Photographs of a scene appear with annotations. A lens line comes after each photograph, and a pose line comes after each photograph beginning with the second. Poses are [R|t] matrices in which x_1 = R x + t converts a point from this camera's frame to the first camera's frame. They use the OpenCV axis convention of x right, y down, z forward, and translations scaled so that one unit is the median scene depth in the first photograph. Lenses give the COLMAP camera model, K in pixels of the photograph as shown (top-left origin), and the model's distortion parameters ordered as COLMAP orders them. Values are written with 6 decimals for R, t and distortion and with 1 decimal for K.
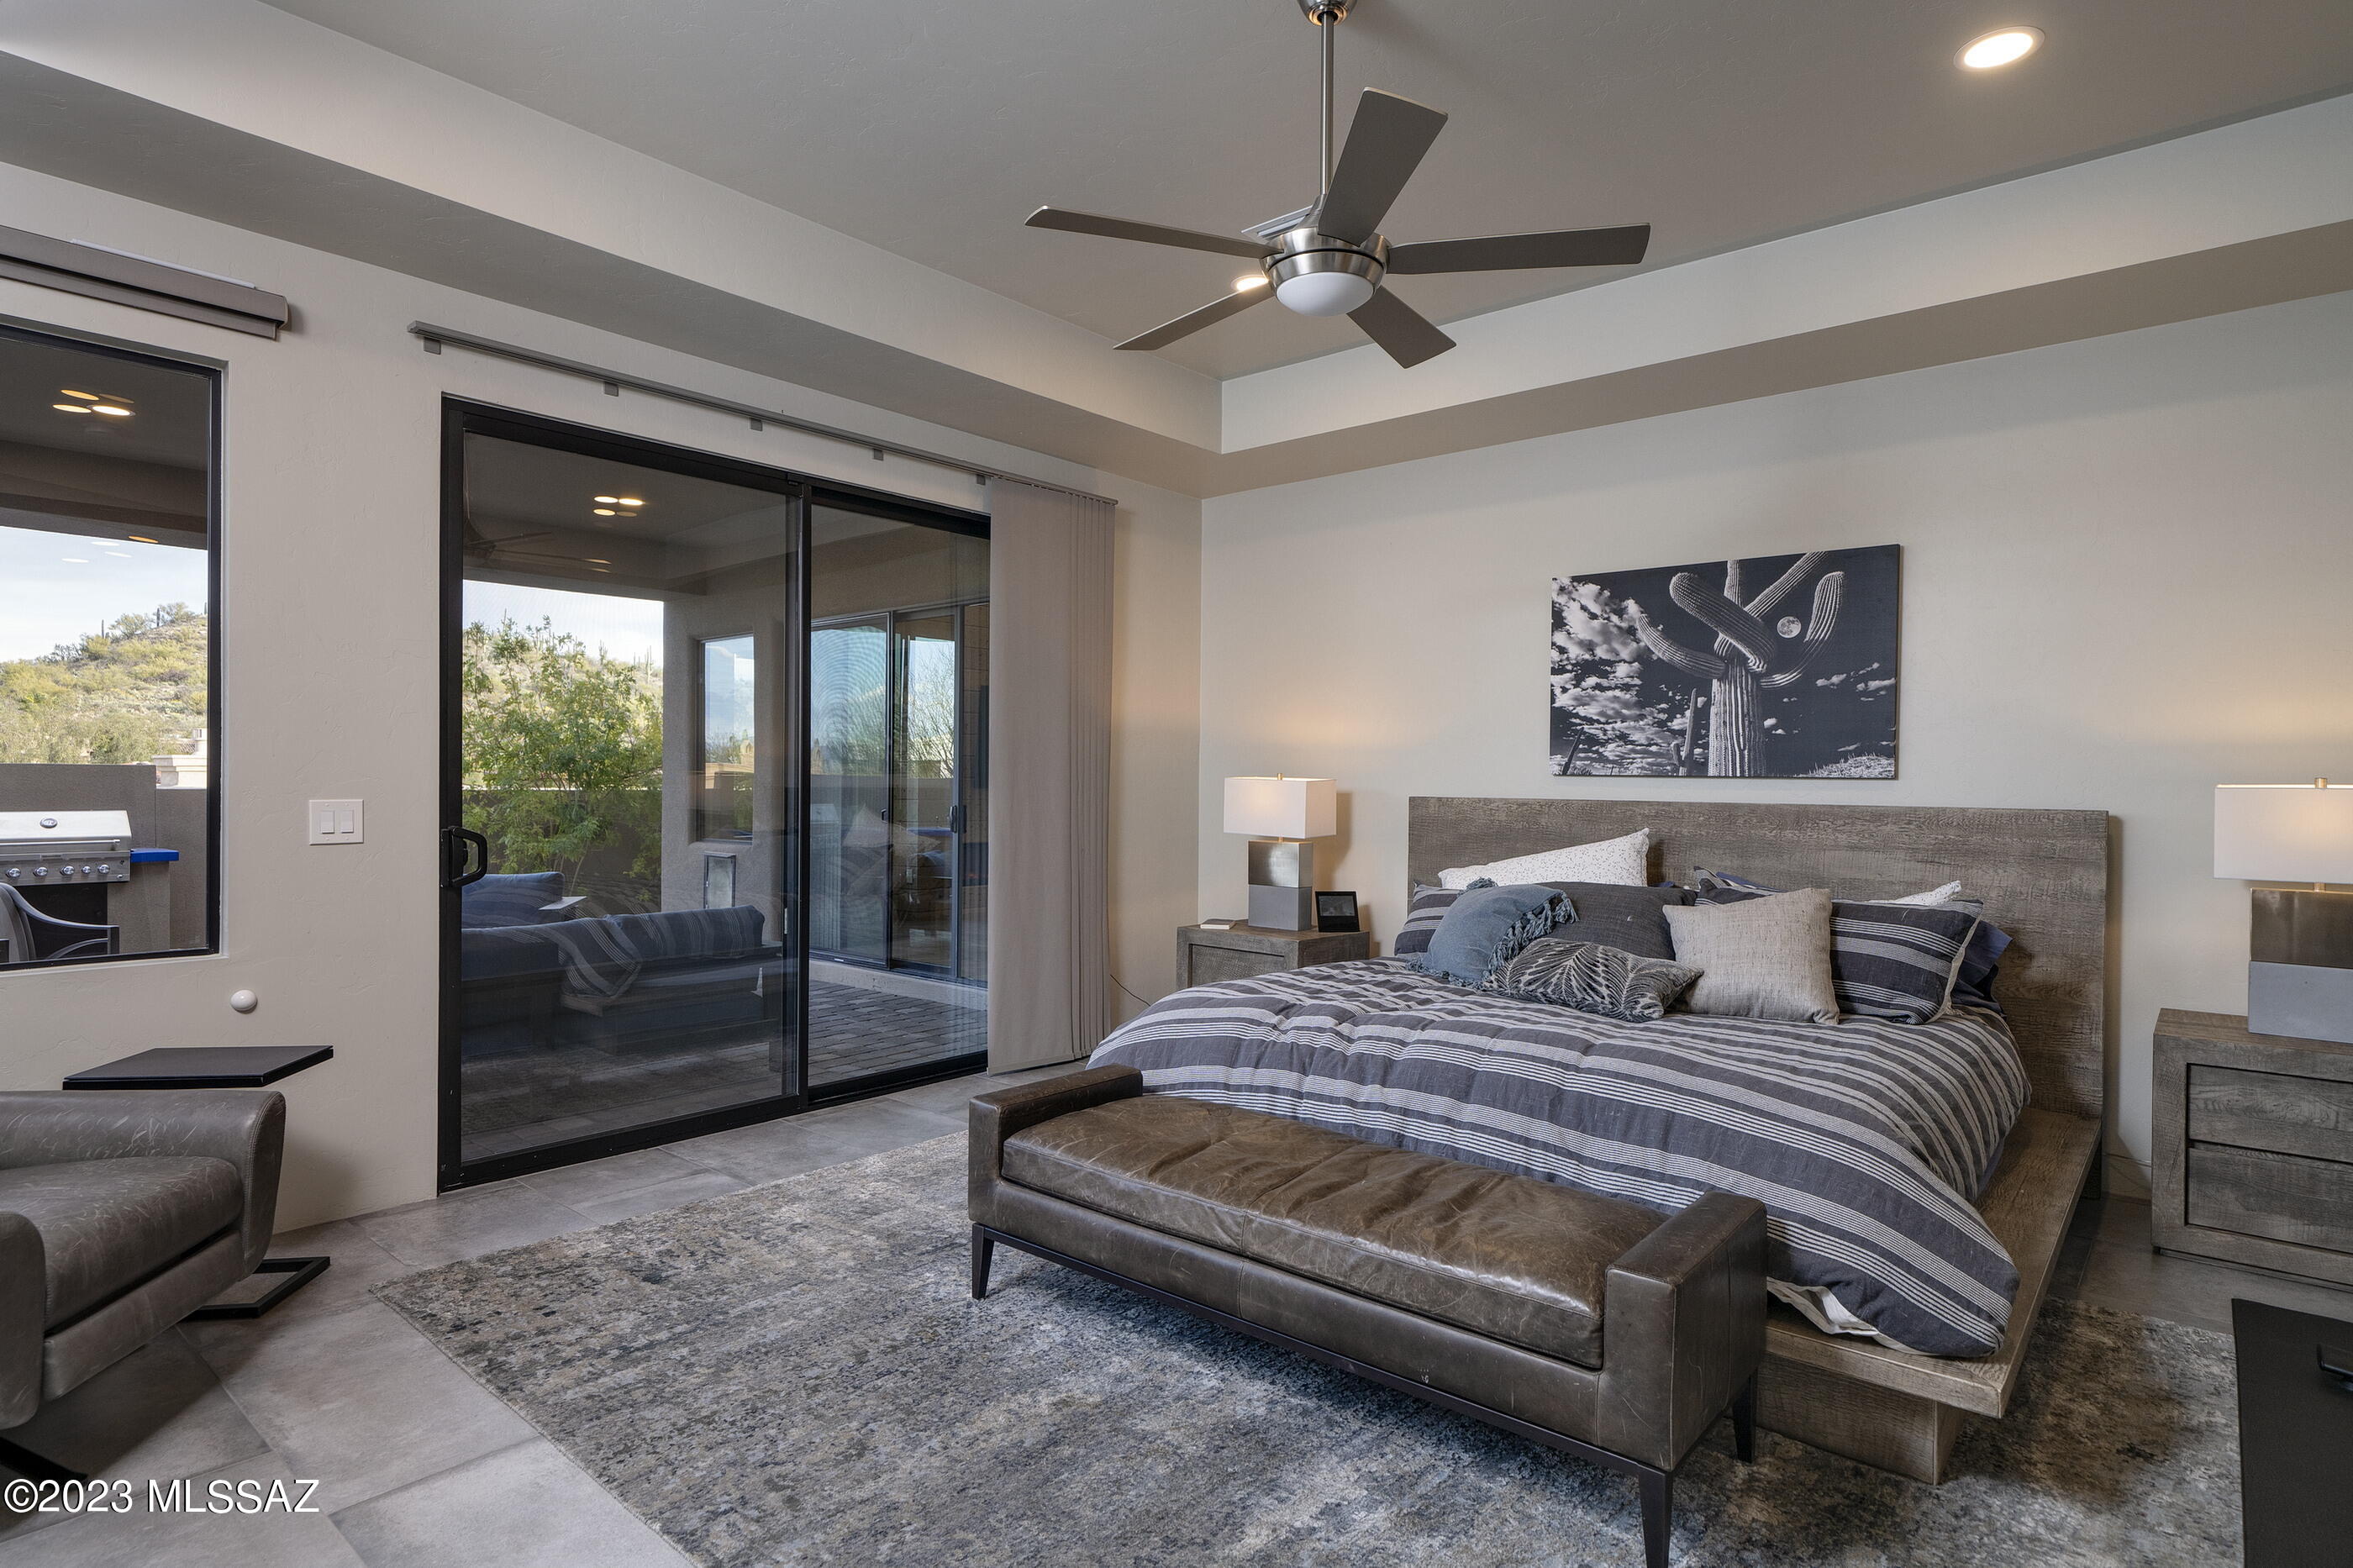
lens RADIAL K [[1205.8, 0, 1170.1], [0, 1205.8, 784.8], [0, 0, 1]] dist [-0.002236, -0.000185]
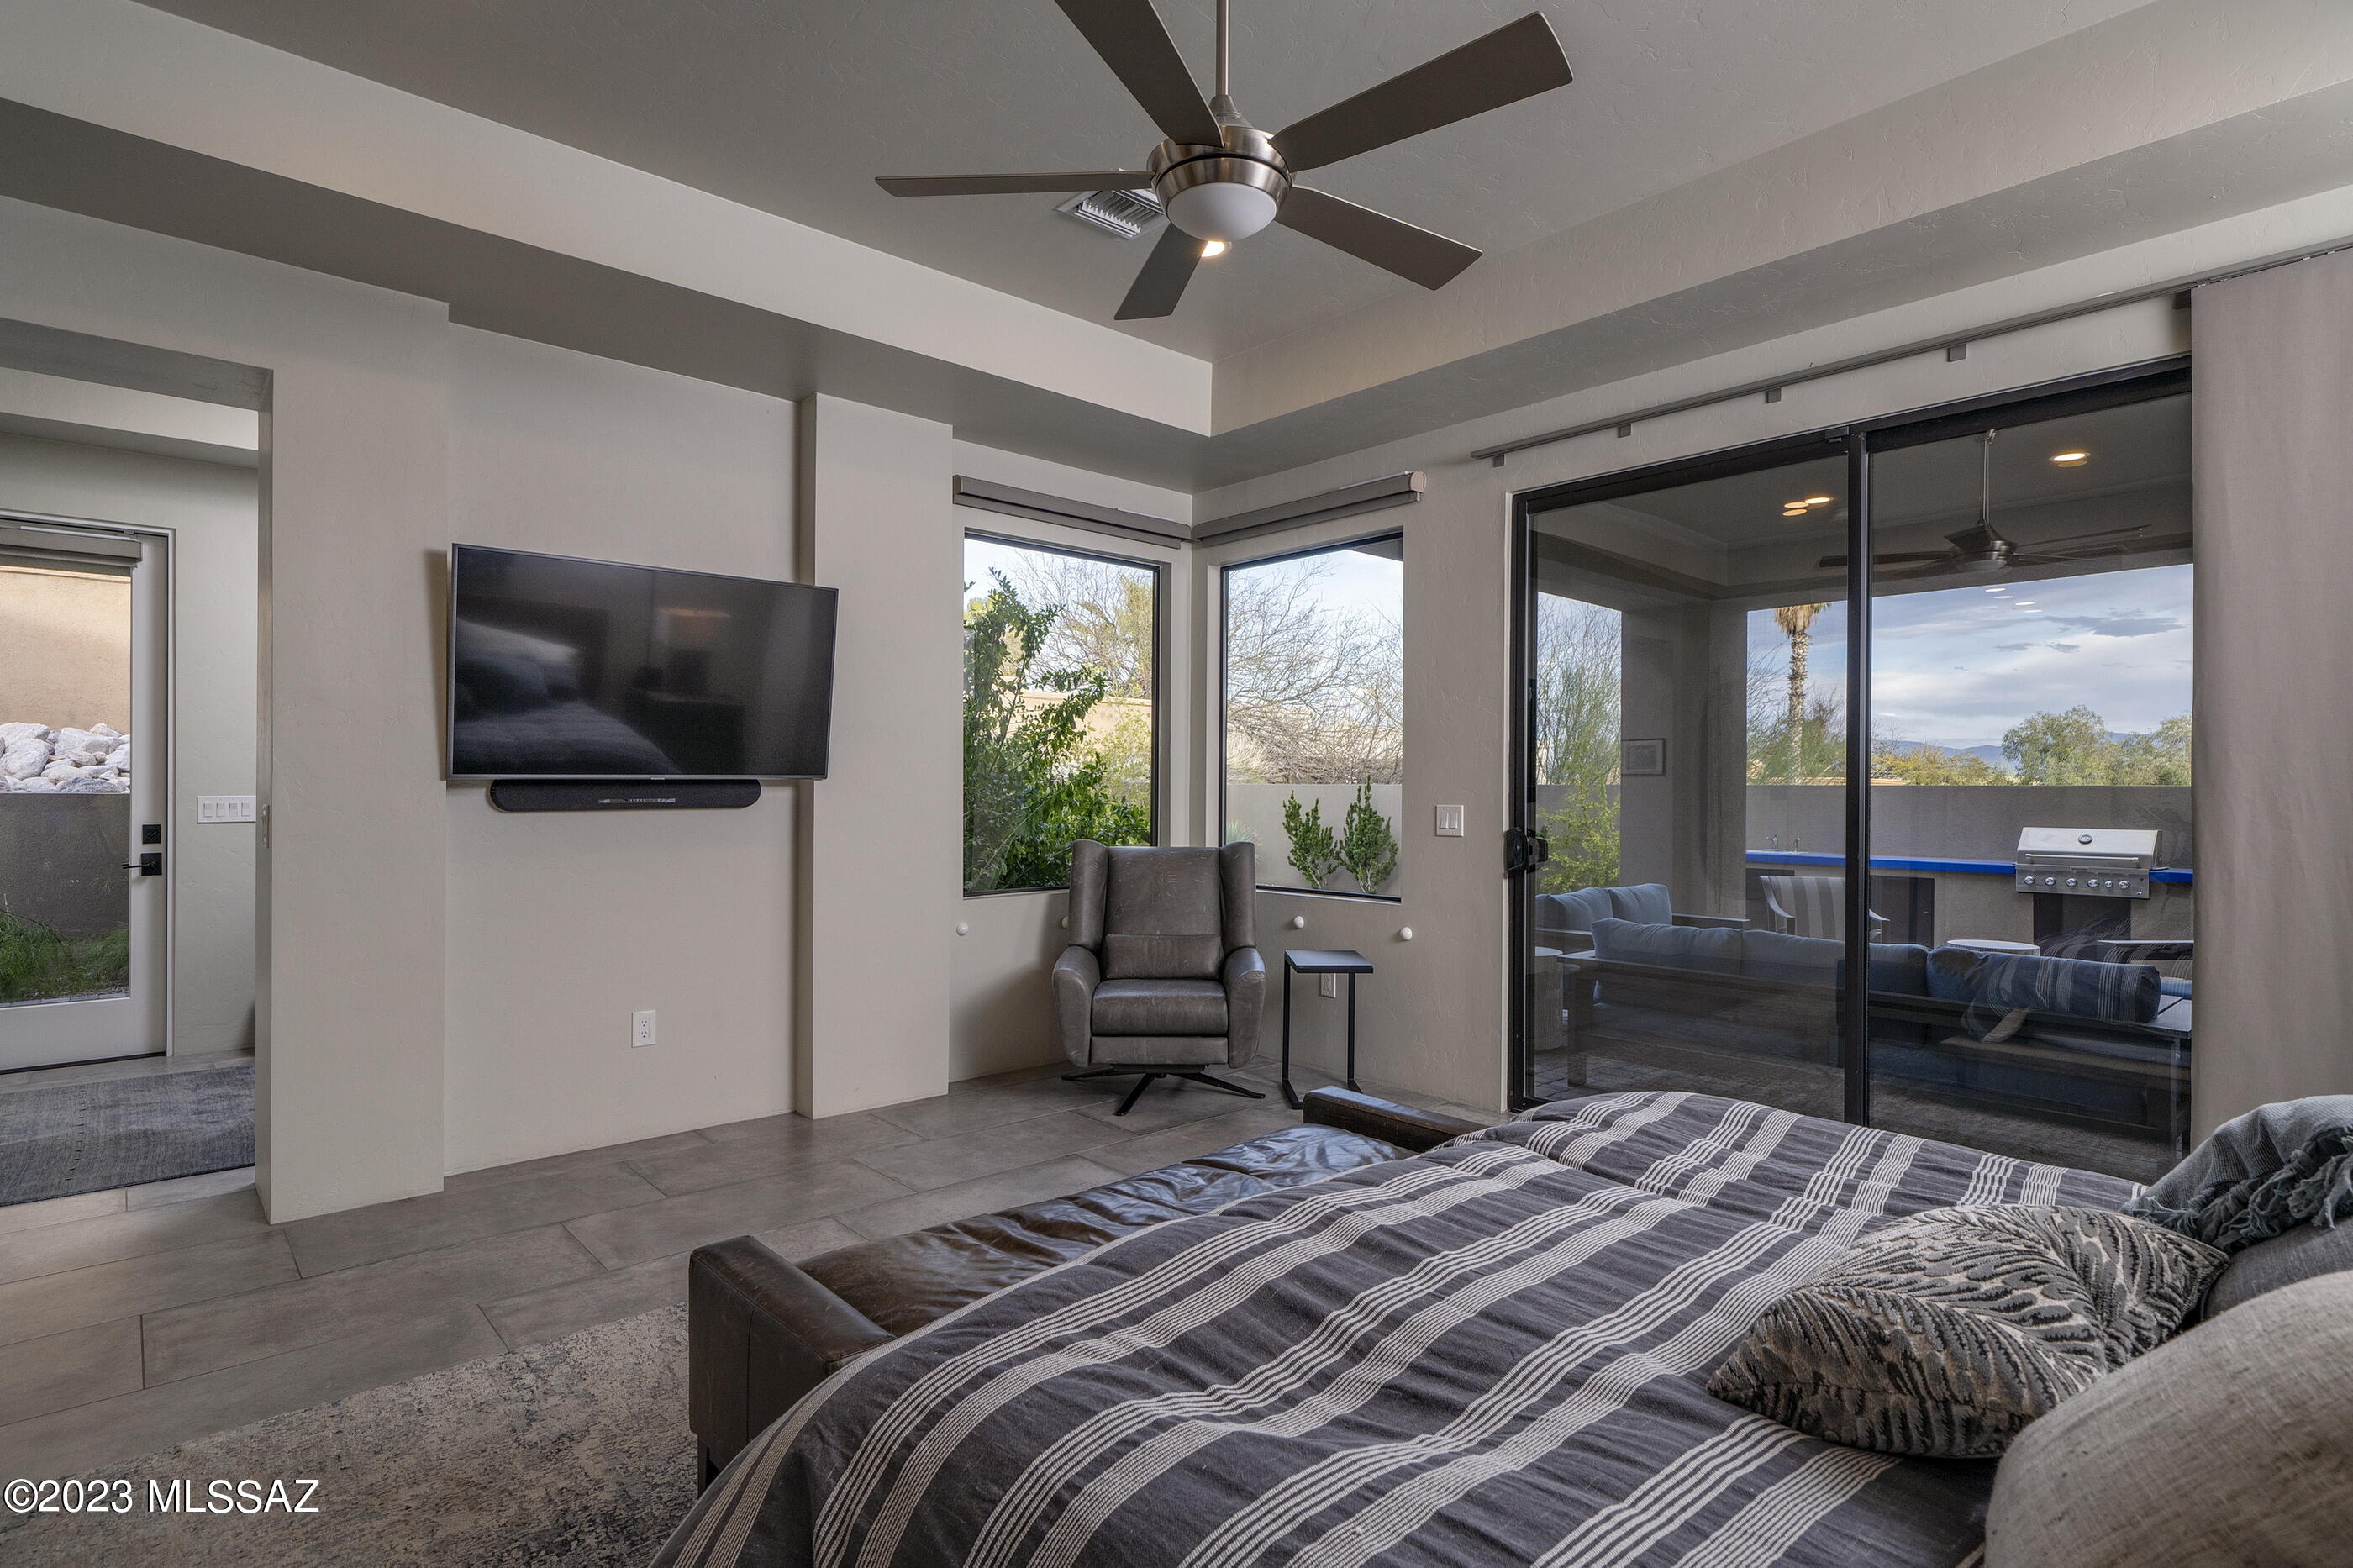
lens RADIAL K [[1216.0, 0, 1167.4], [0, 1216.0, 791.7], [0, 0, 1]] dist [0.002959, 0.000220]
pose [[-0.141873, -0.007961, -0.989853, 0.289061], [-0.007460, 0.999948, -0.006973, 0.002362], [0.989857, 0.006395, -0.141925, 0.324329]]
